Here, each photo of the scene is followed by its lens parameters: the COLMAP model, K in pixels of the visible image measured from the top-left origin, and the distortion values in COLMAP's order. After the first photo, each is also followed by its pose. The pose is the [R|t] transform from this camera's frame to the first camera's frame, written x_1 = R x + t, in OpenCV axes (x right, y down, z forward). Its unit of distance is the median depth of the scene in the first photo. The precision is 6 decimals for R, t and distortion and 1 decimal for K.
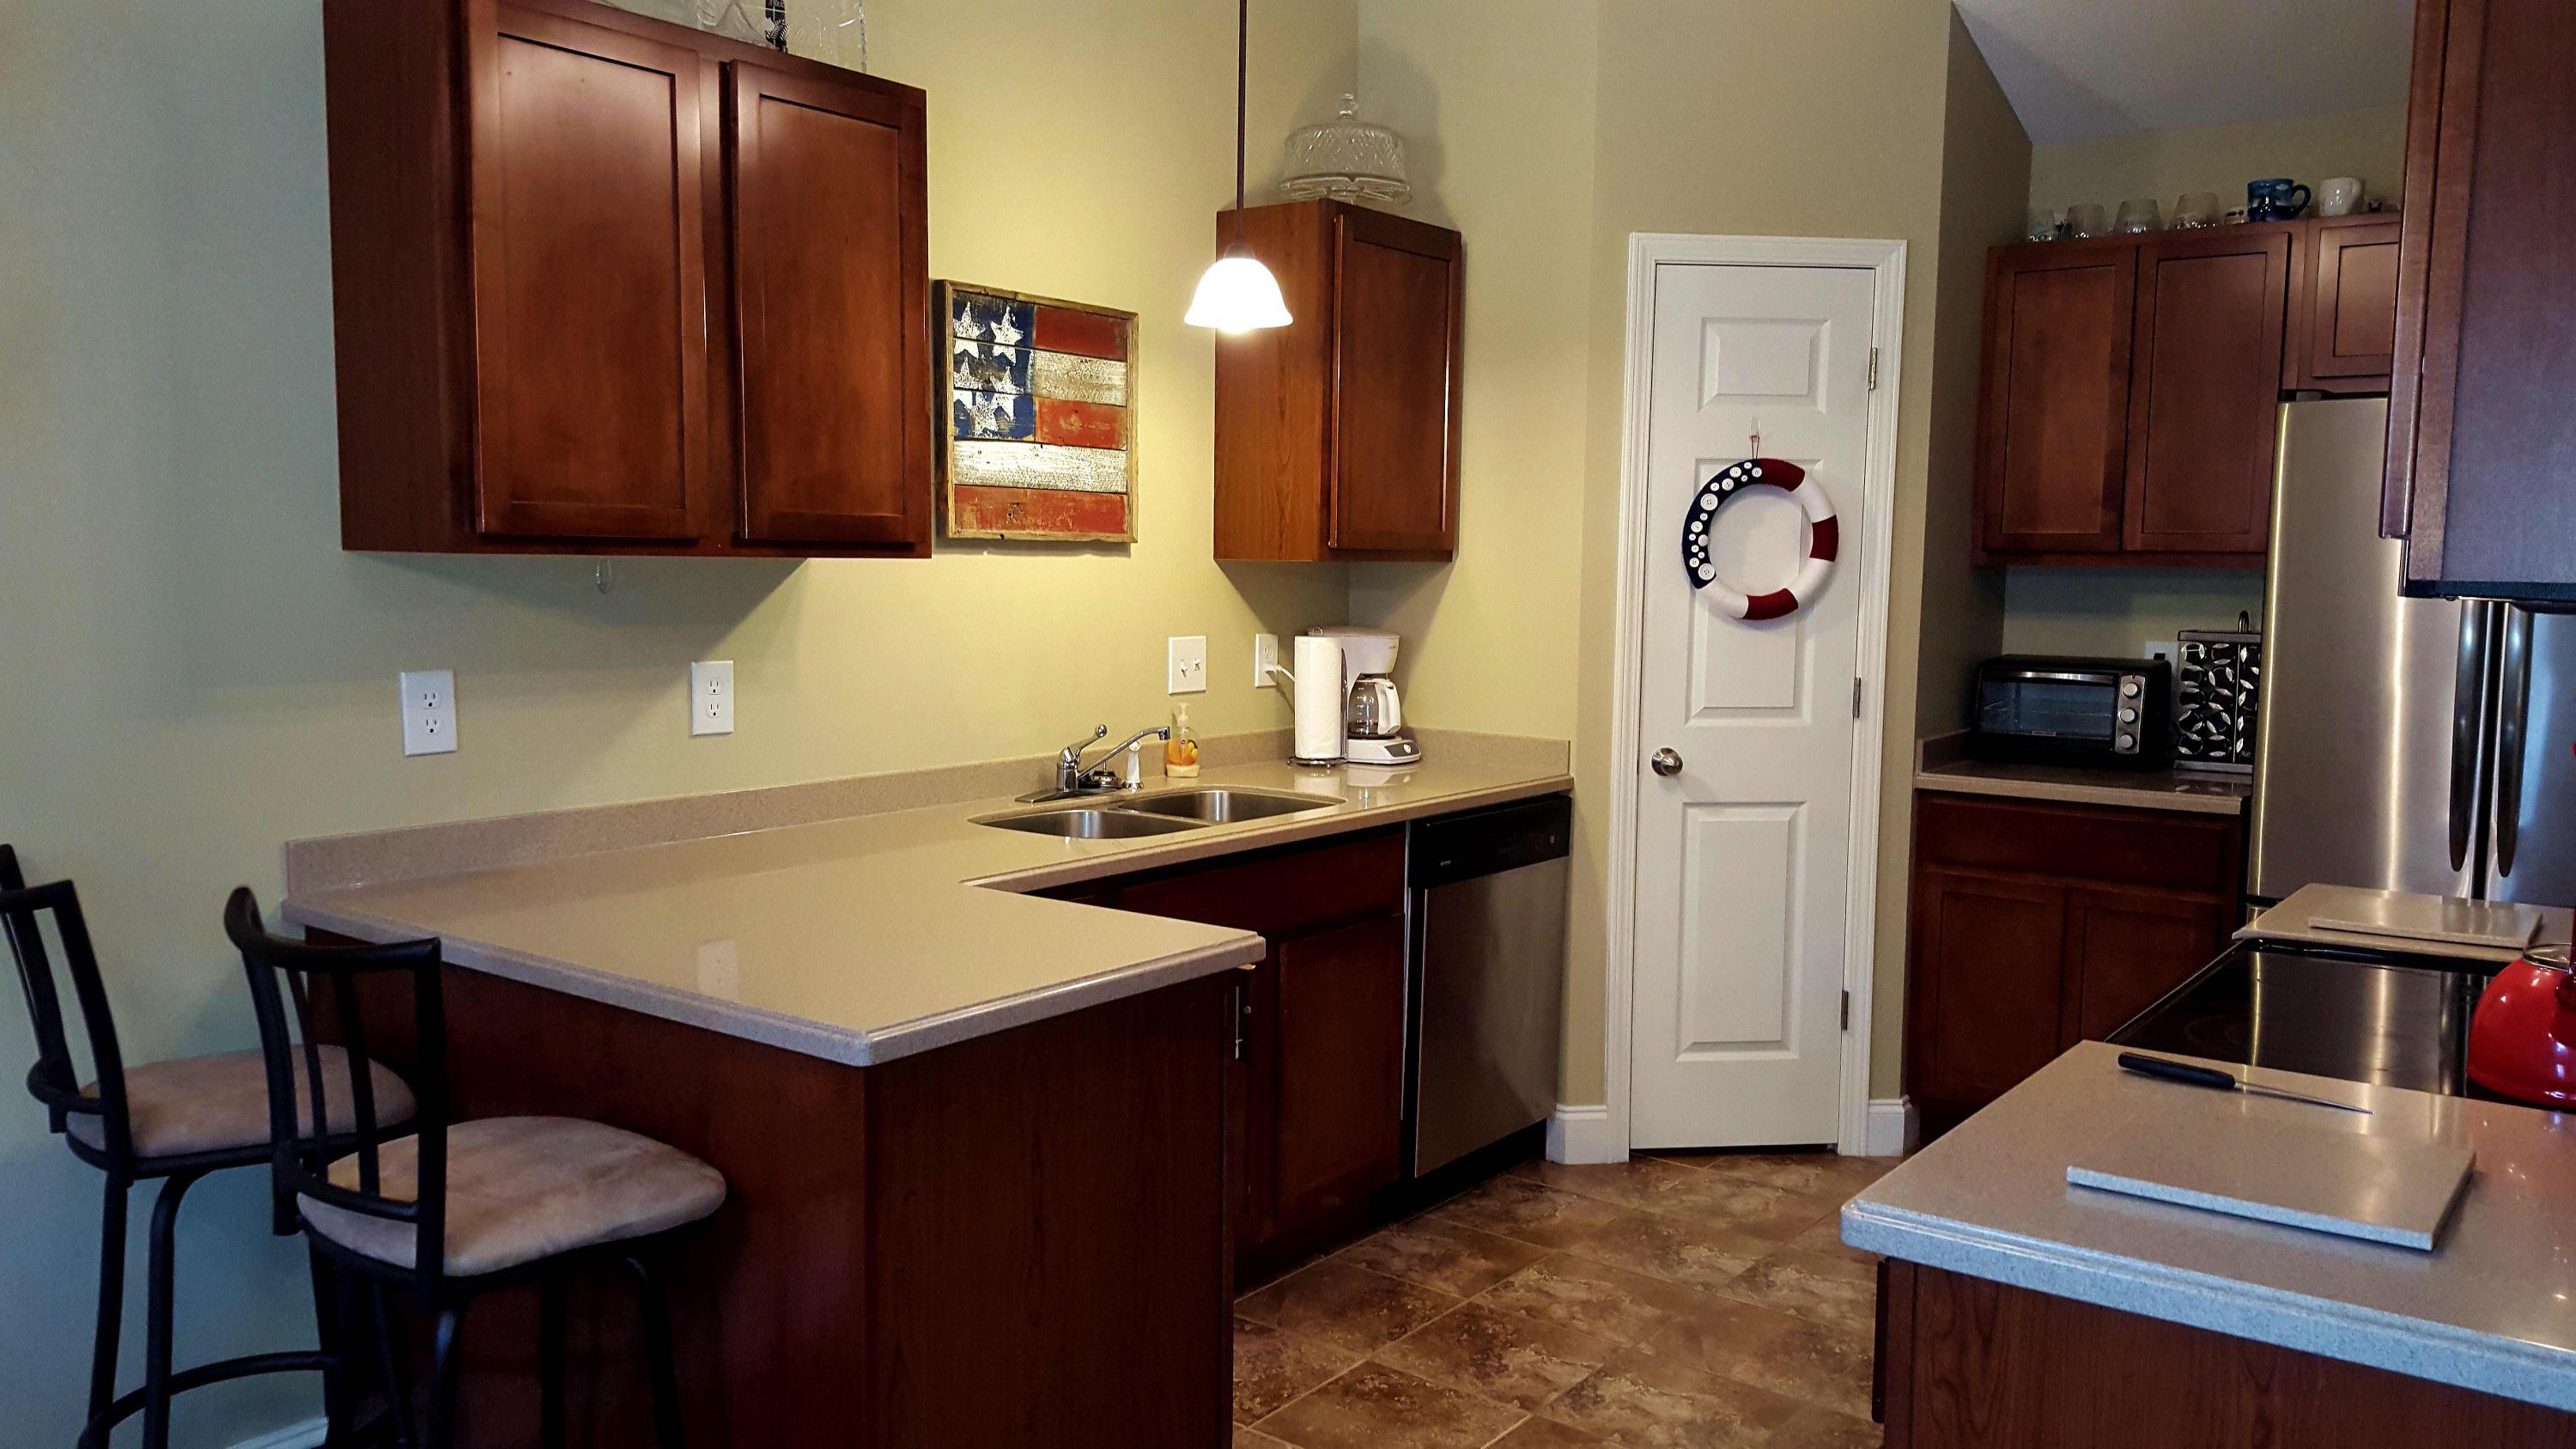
lens RADIAL K [[1877.9, 0, 1291.6], [0, 1877.9, 735.0], [0, 0, 1]] dist [0.125763, -0.192853]
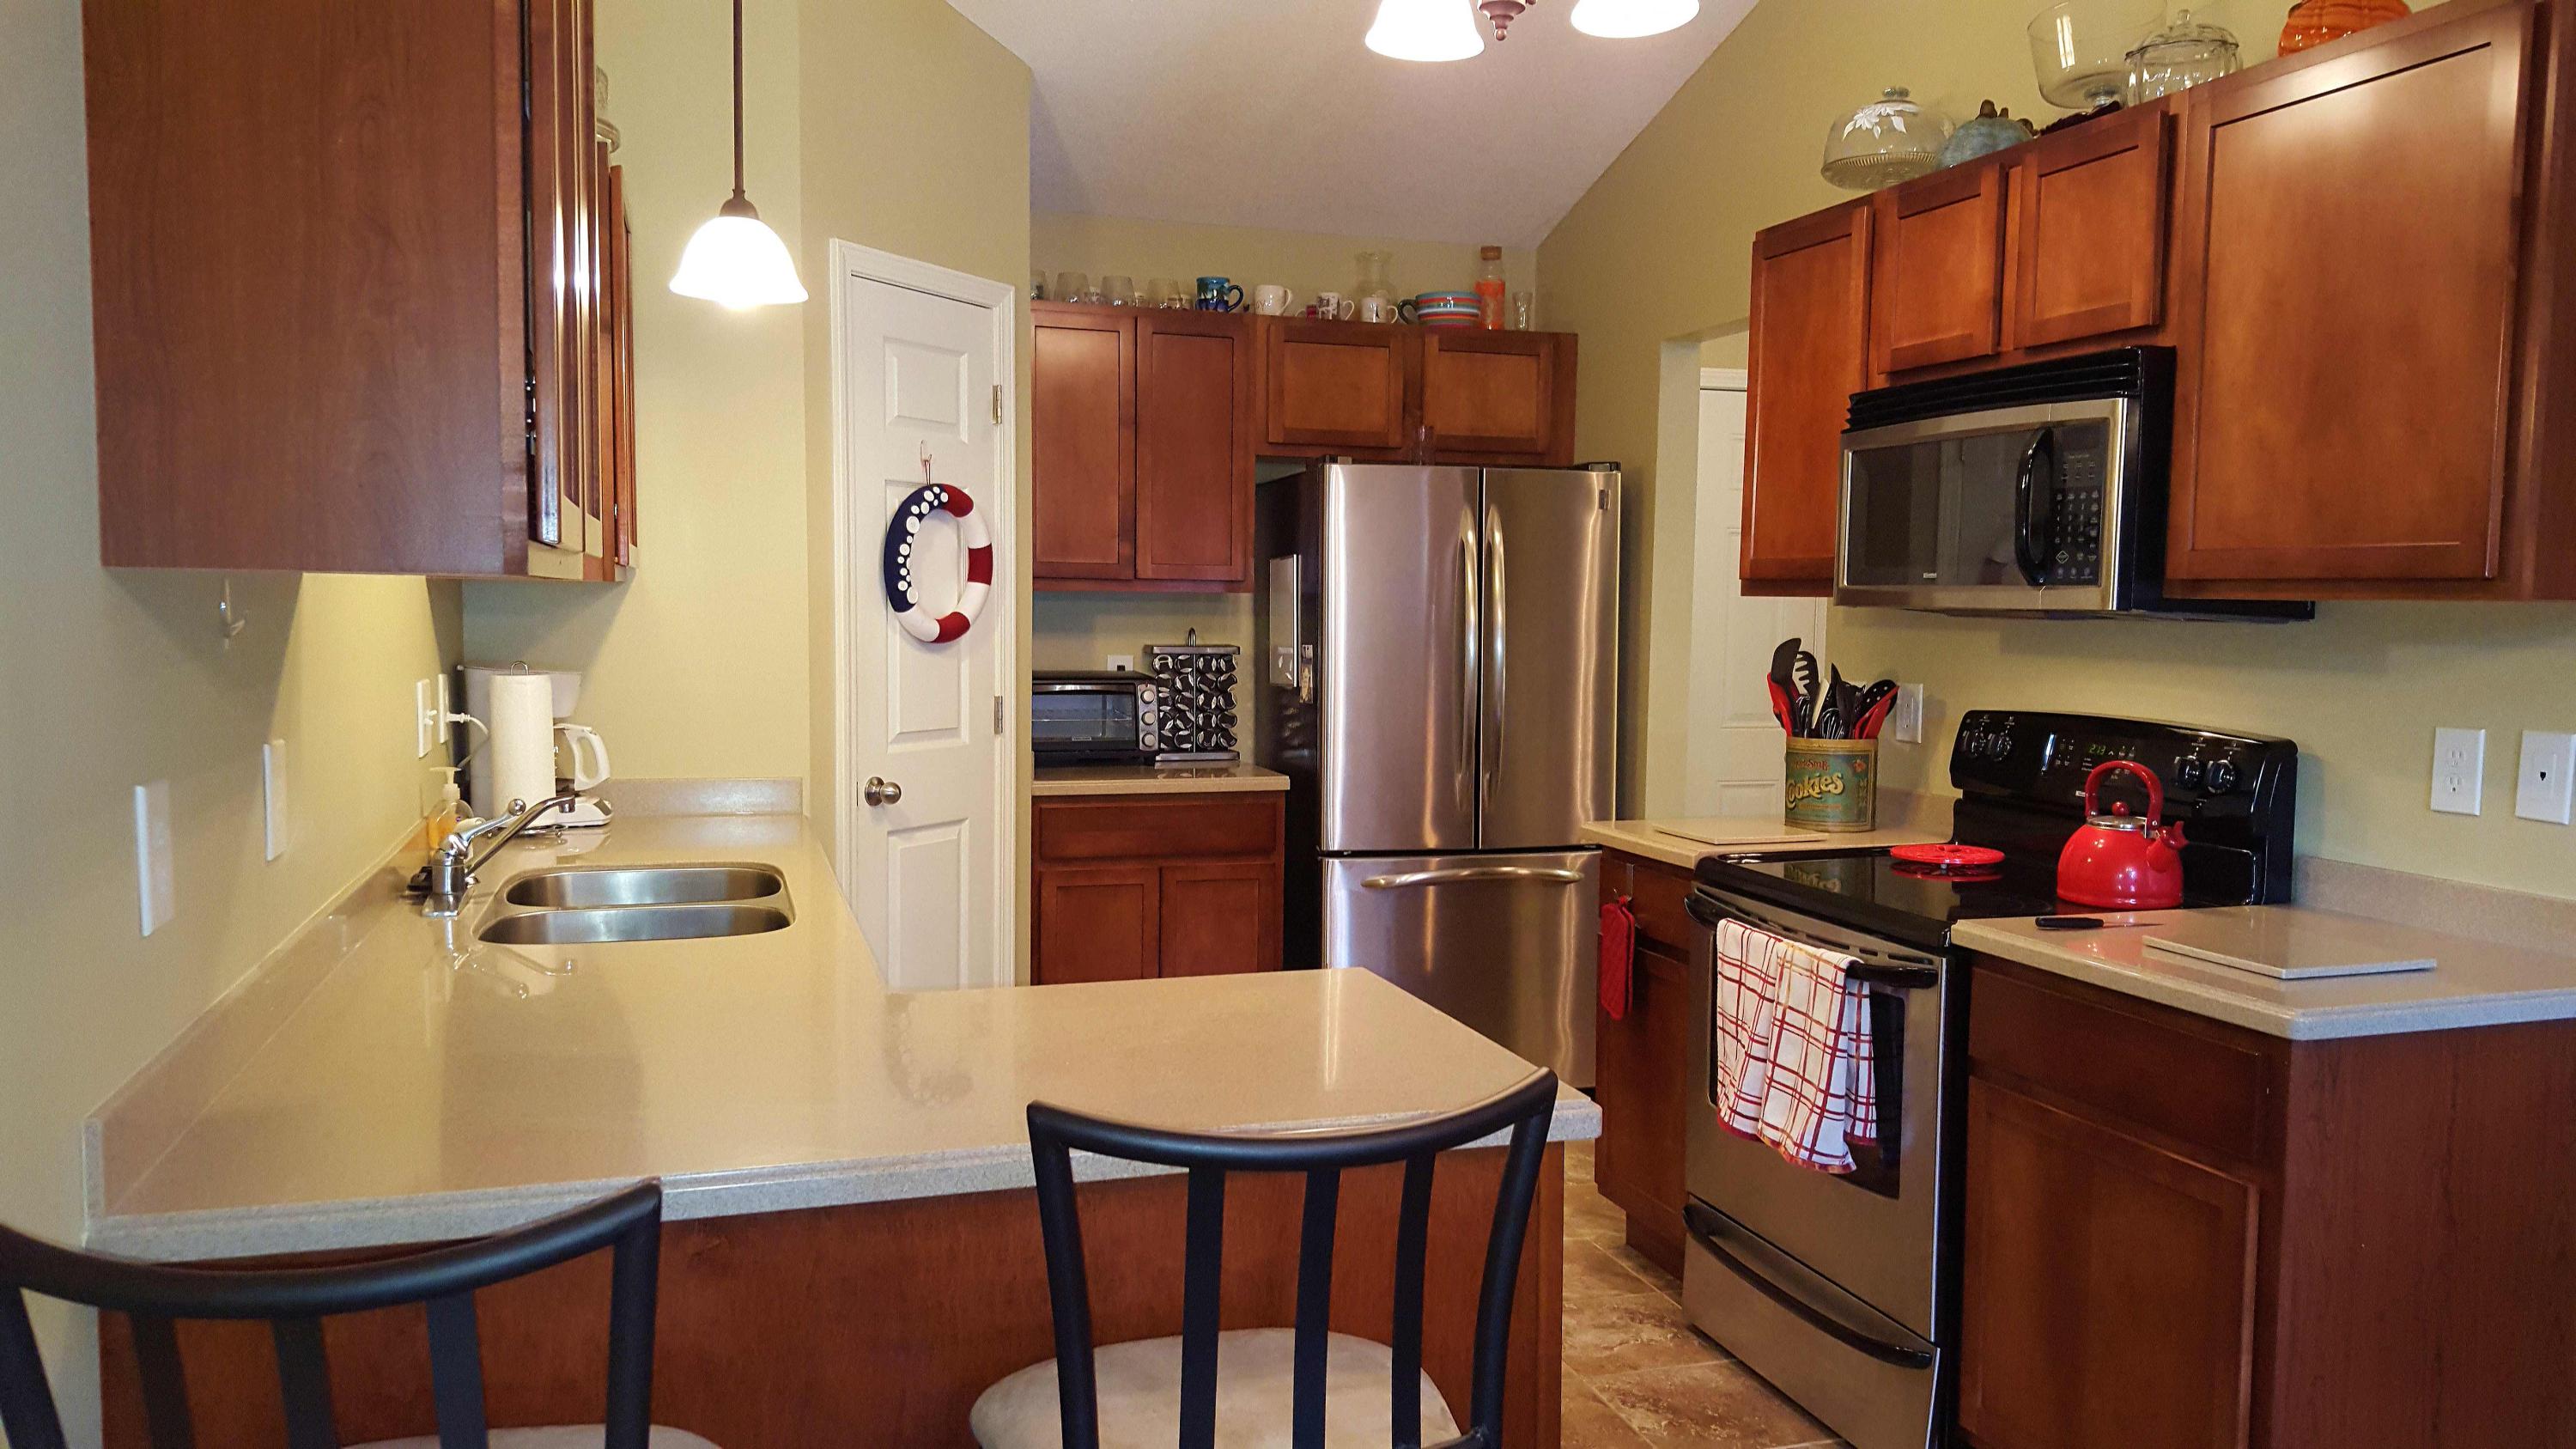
lens RADIAL K [[1877.9, 0, 1291.6], [0, 1877.9, 735.0], [0, 0, 1]] dist [0.125763, -0.192853]
pose [[0.570167, -0.064599, 0.818985, -0.528730], [0.073319, 0.996927, 0.027591, -0.029116], [-0.818251, 0.044315, 0.573151, 0.305128]]
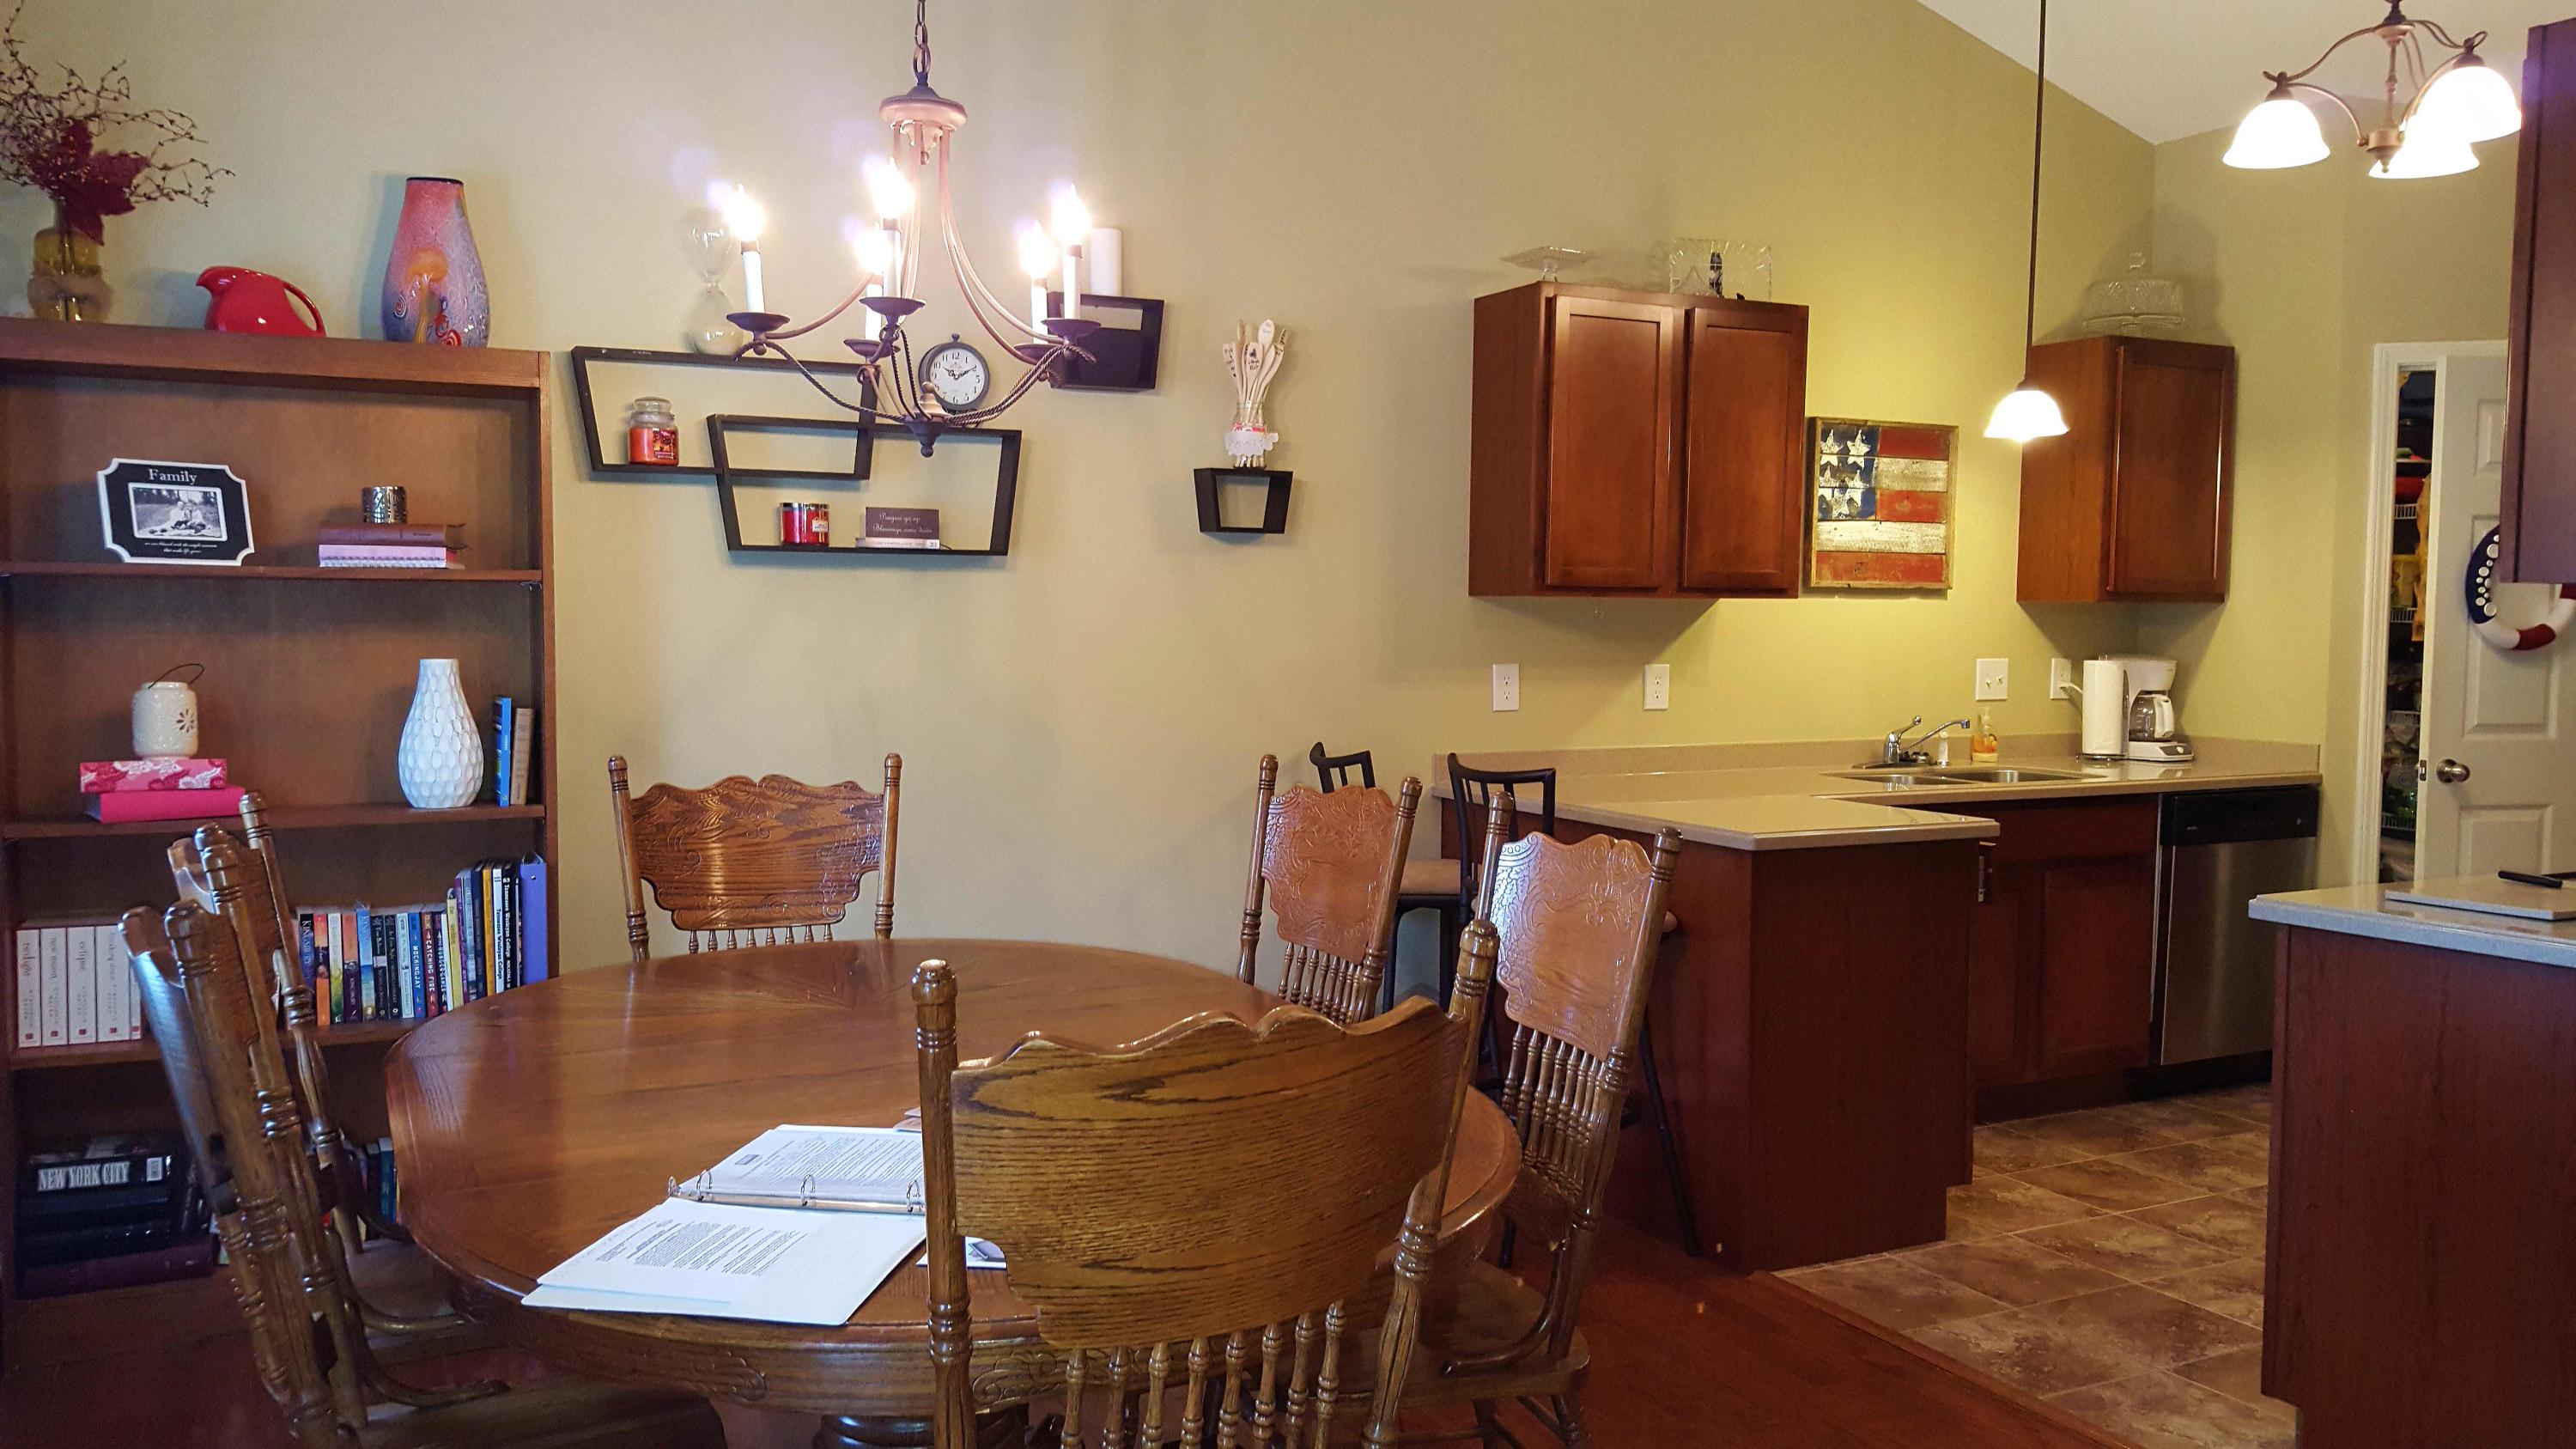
lens RADIAL K [[1877.9, 0, 1291.6], [0, 1877.9, 735.0], [0, 0, 1]] dist [0.125763, -0.192853]
pose [[0.898784, 0.024031, -0.437732, 0.098499], [-0.039854, 0.998841, -0.026997, 0.063622], [0.436576, 0.041710, 0.898700, -0.477694]]
